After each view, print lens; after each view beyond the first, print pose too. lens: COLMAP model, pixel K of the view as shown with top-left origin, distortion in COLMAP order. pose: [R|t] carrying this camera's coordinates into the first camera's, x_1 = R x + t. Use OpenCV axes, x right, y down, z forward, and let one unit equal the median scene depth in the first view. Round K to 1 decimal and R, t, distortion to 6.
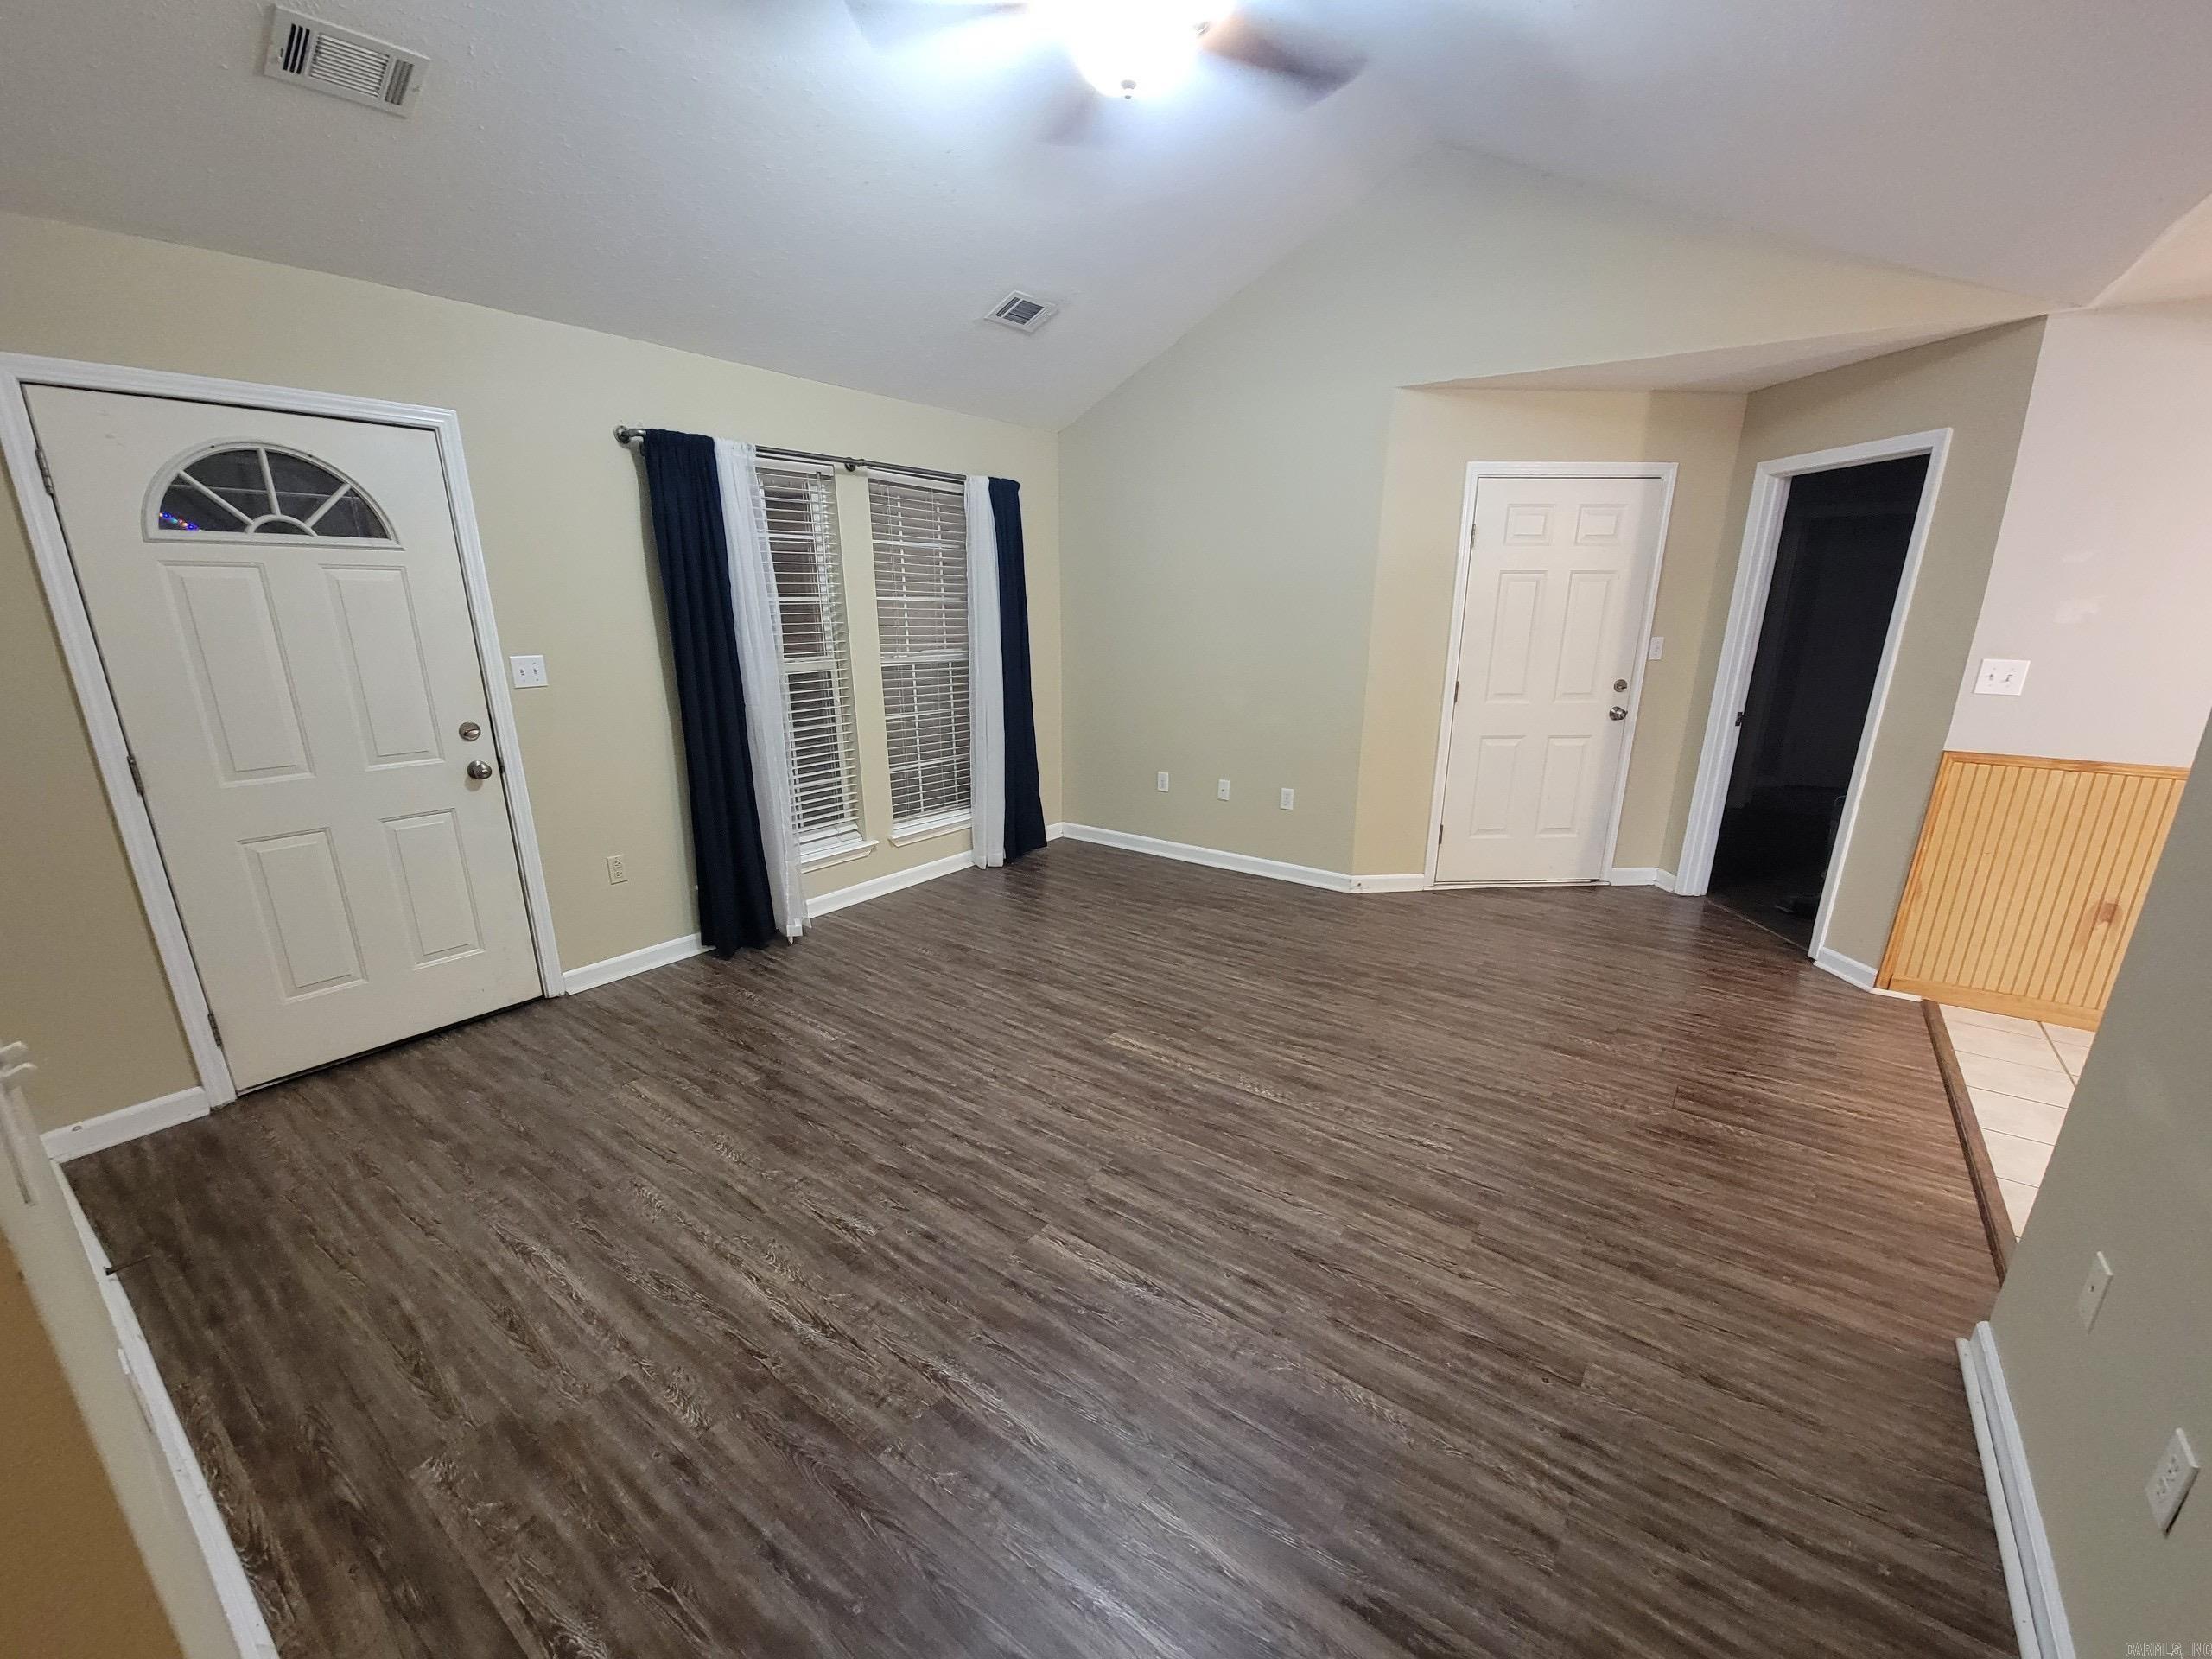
lens RADIAL K [[902.0, 0, 1102.5], [0, 902.0, 872.7], [0, 0, 1]] dist [-0.002806, -0.000290]
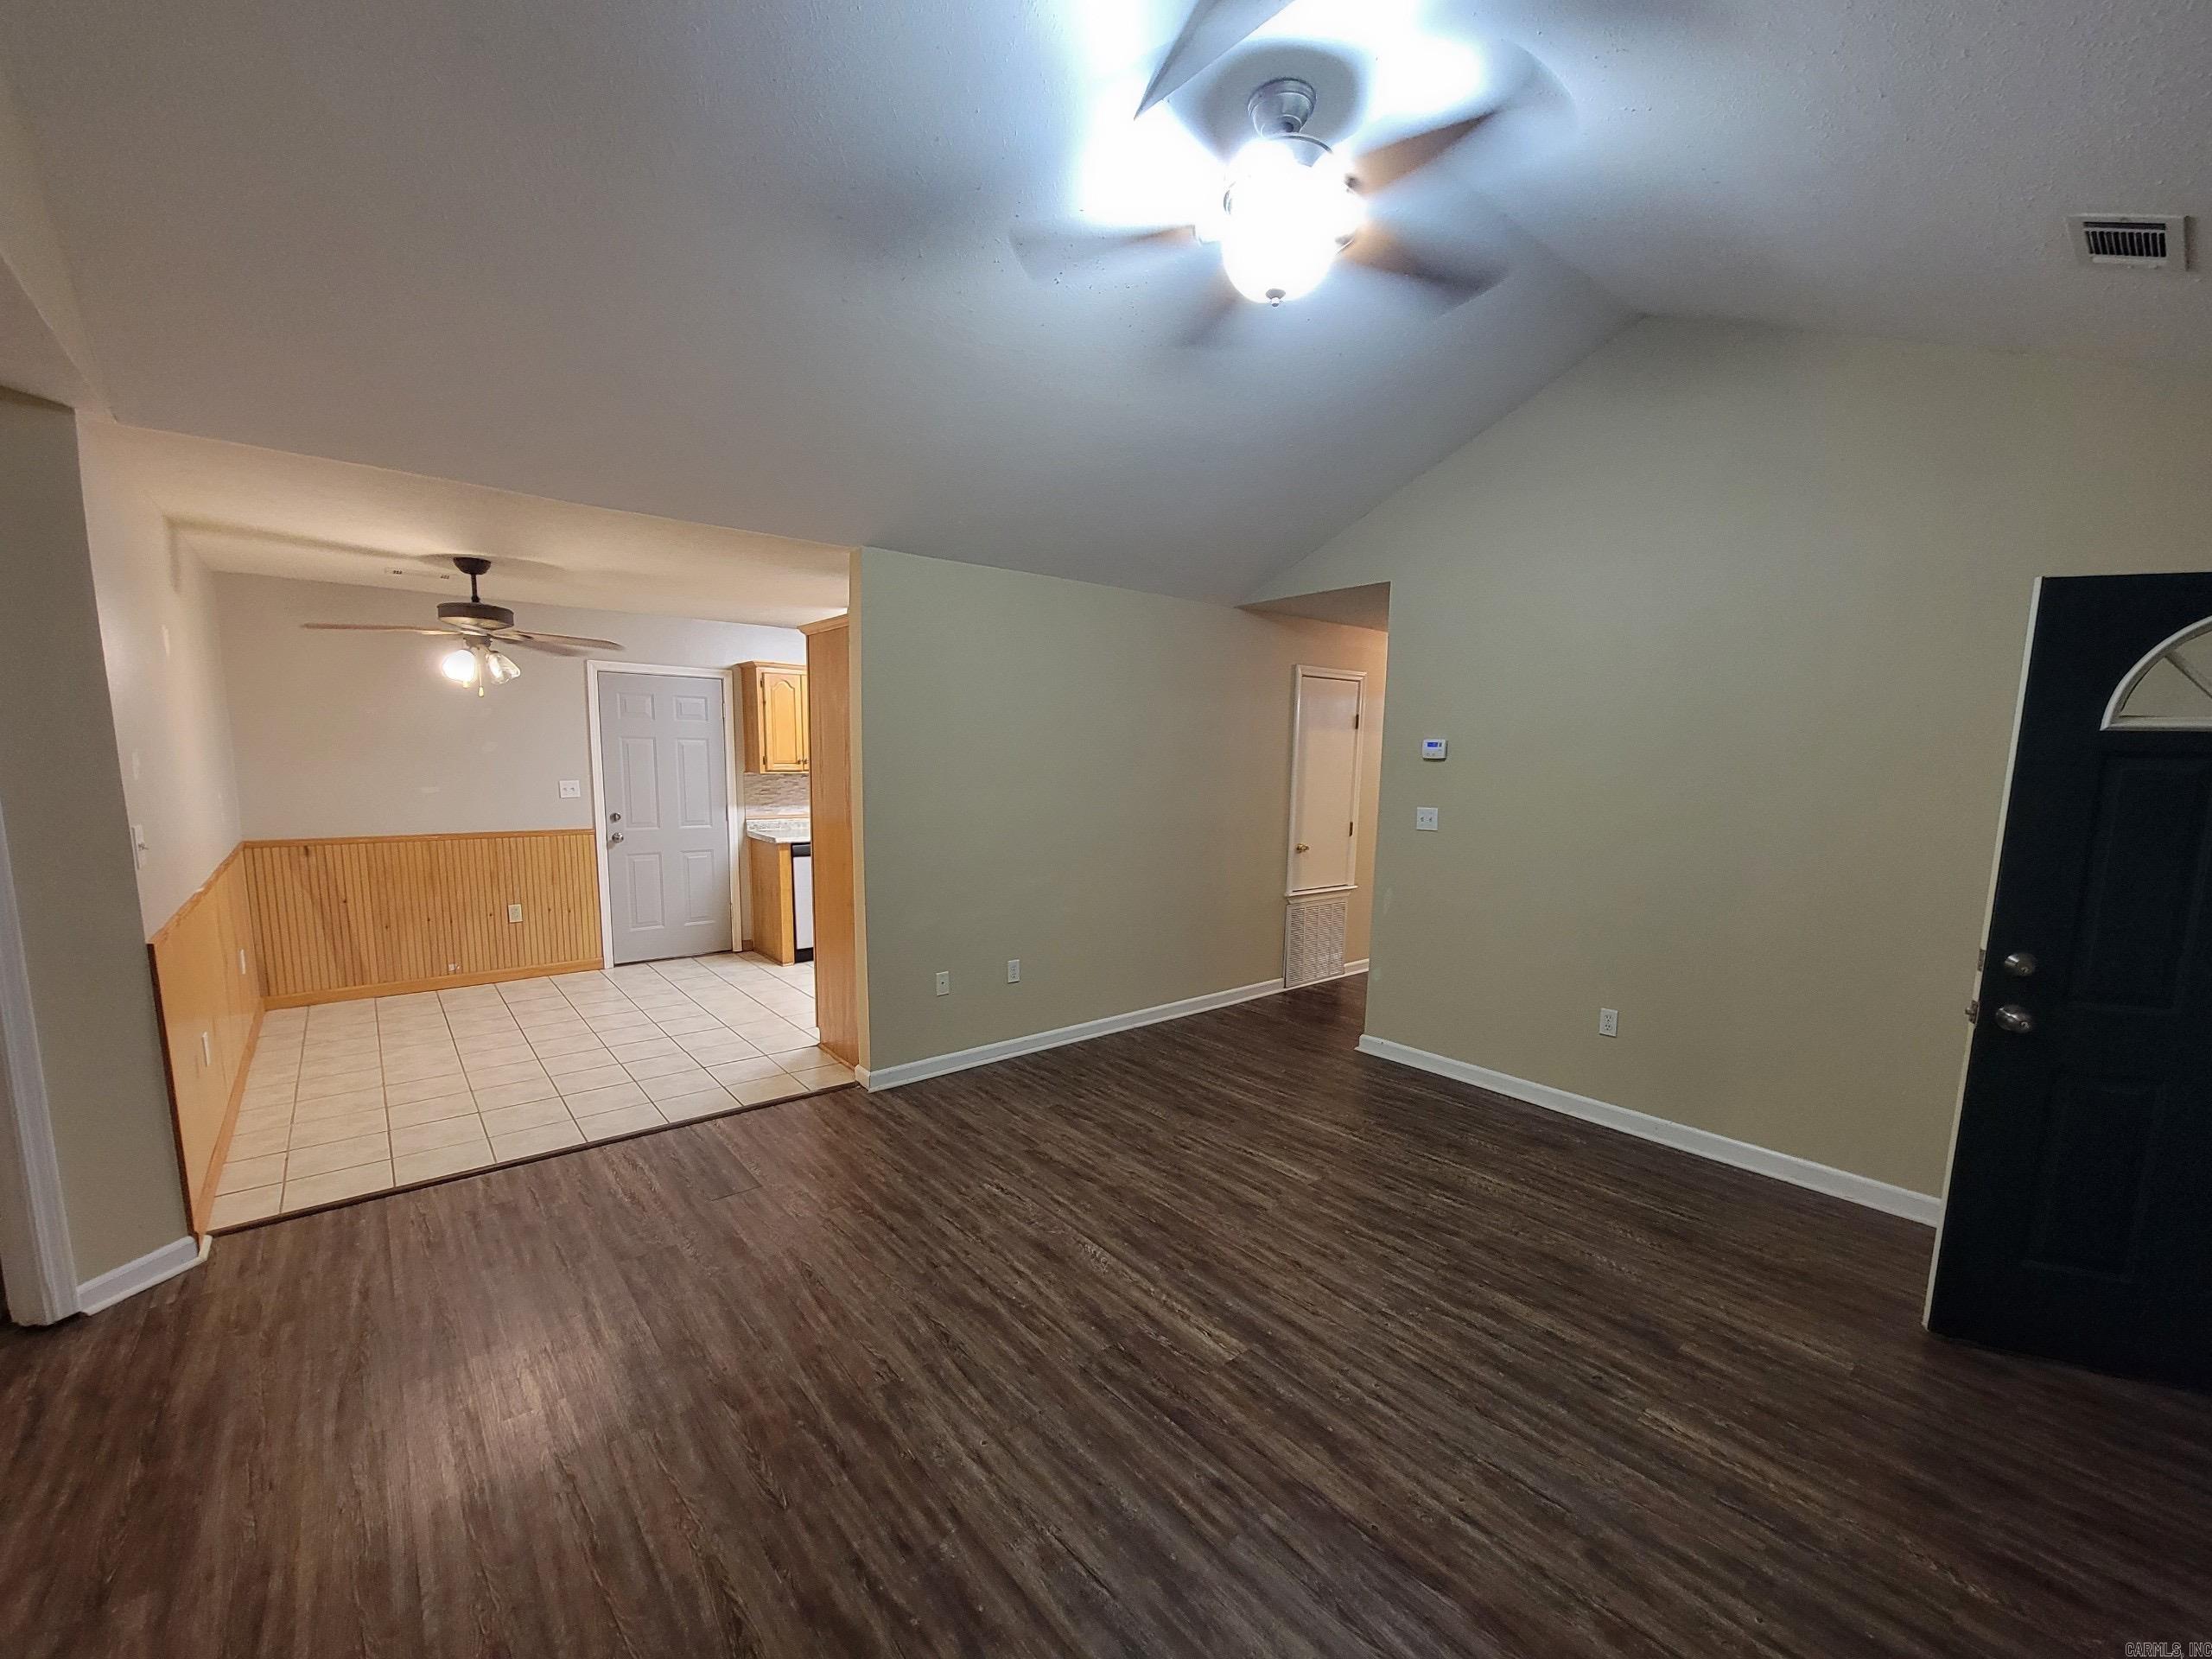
lens RADIAL K [[902.0, 0, 1105.0], [0, 902.0, 874.1], [0, 0, 1]] dist [-0.002806, -0.000290]
pose [[-0.972322, -0.049494, 0.228342, -0.038599], [0.051025, 0.908734, 0.414246, -0.534495], [-0.228004, 0.414432, -0.881056, 1.680306]]
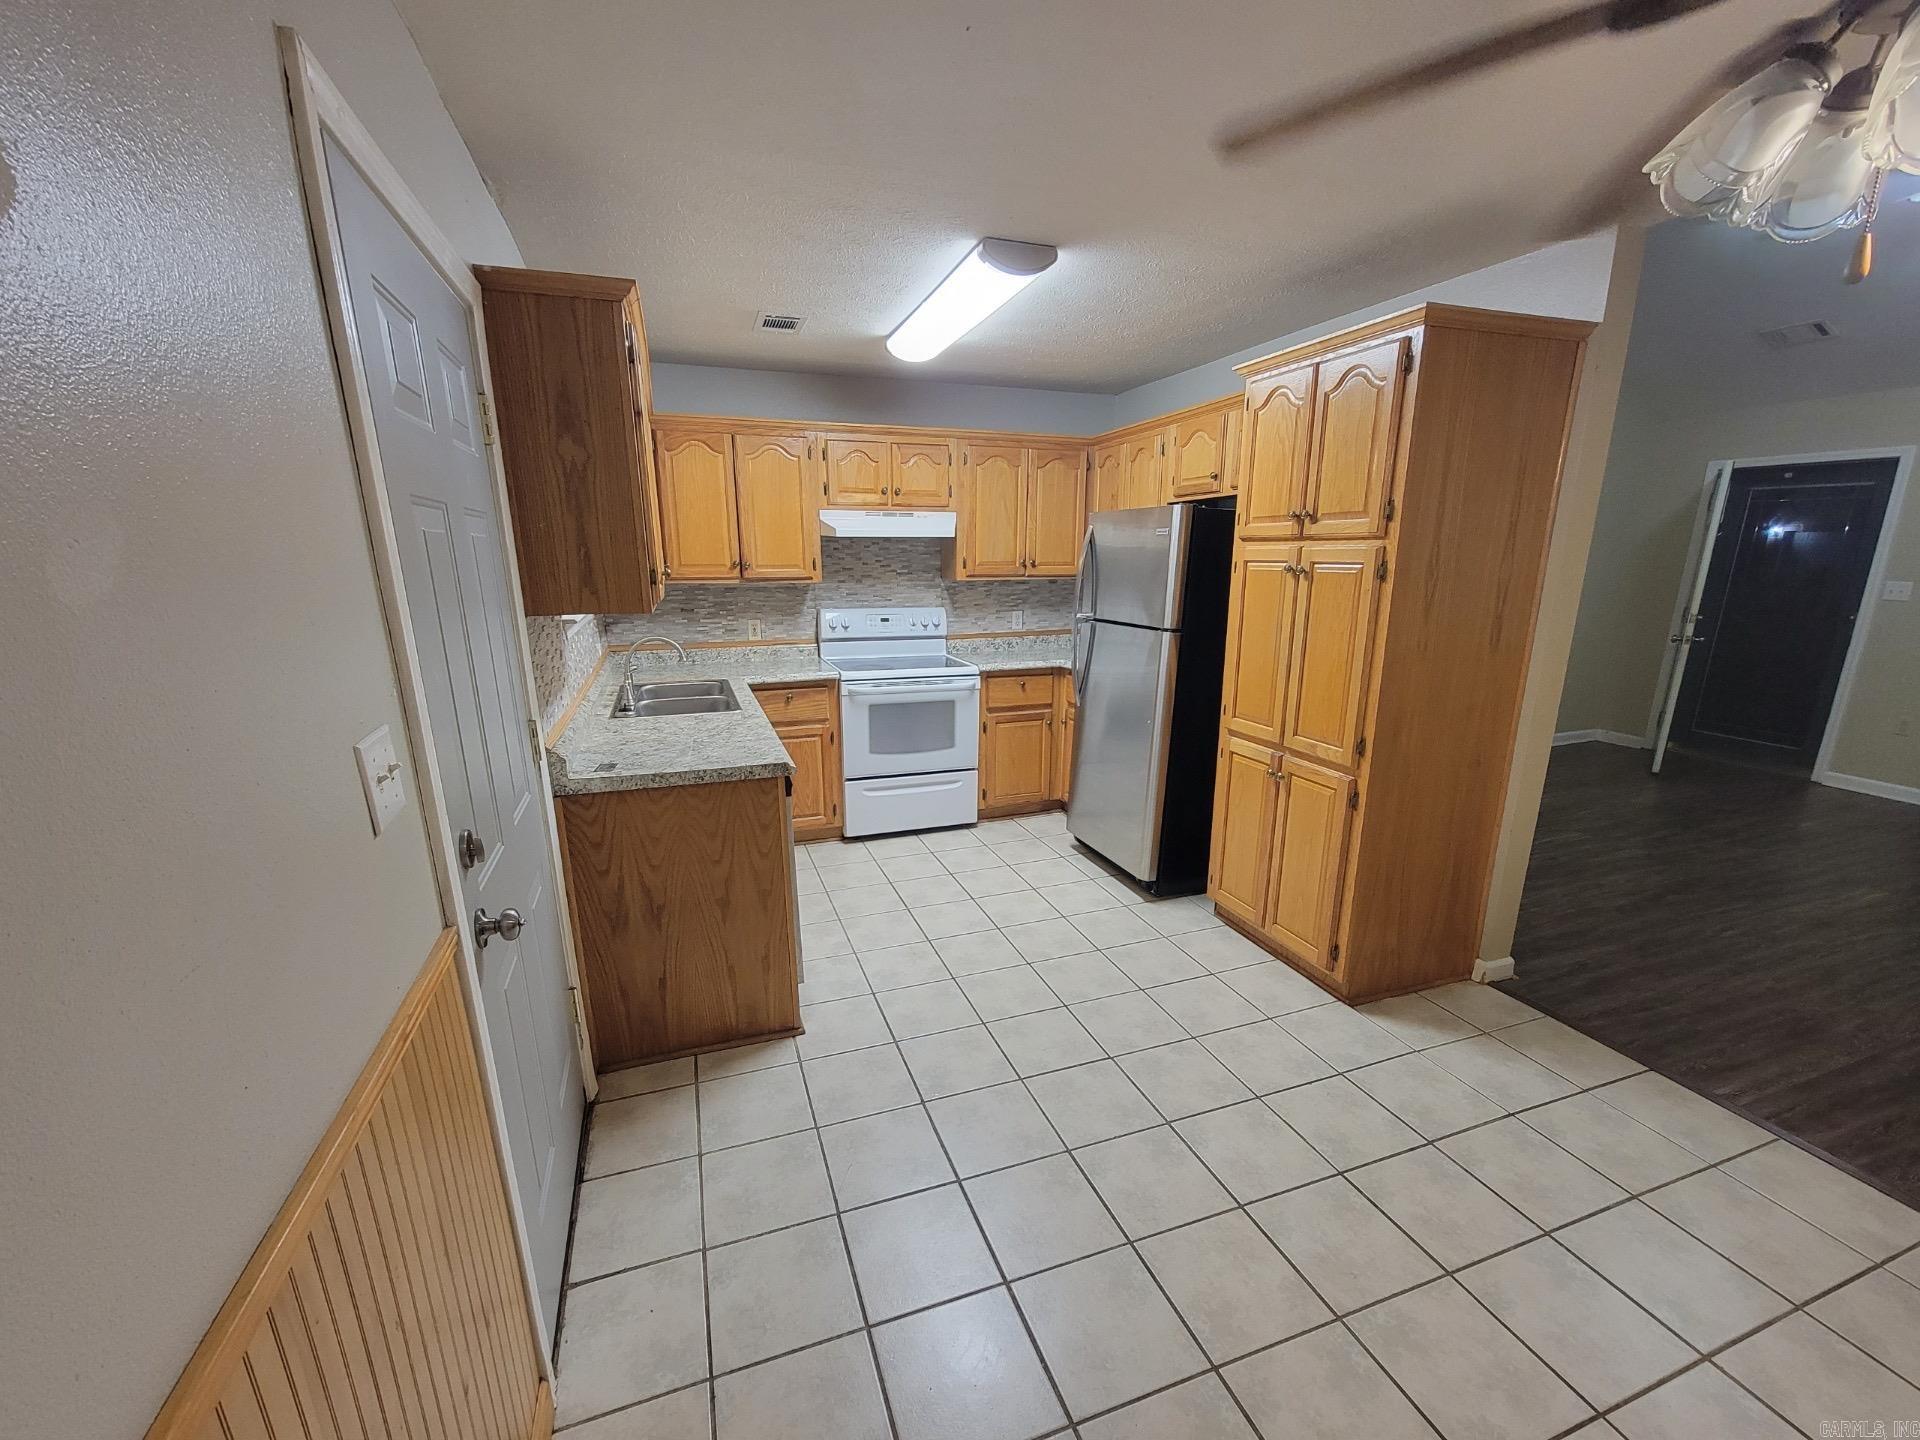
lens RADIAL K [[783.0, 0, 955.4], [0, 783.0, 759.2], [0, 0, 1]] dist [-0.002806, -0.000290]
pose [[-0.554994, 0.216485, -0.803191, 1.743455], [-0.240064, 0.882780, 0.403818, -0.124200], [0.796461, 0.416934, -0.437967, 0.413797]]
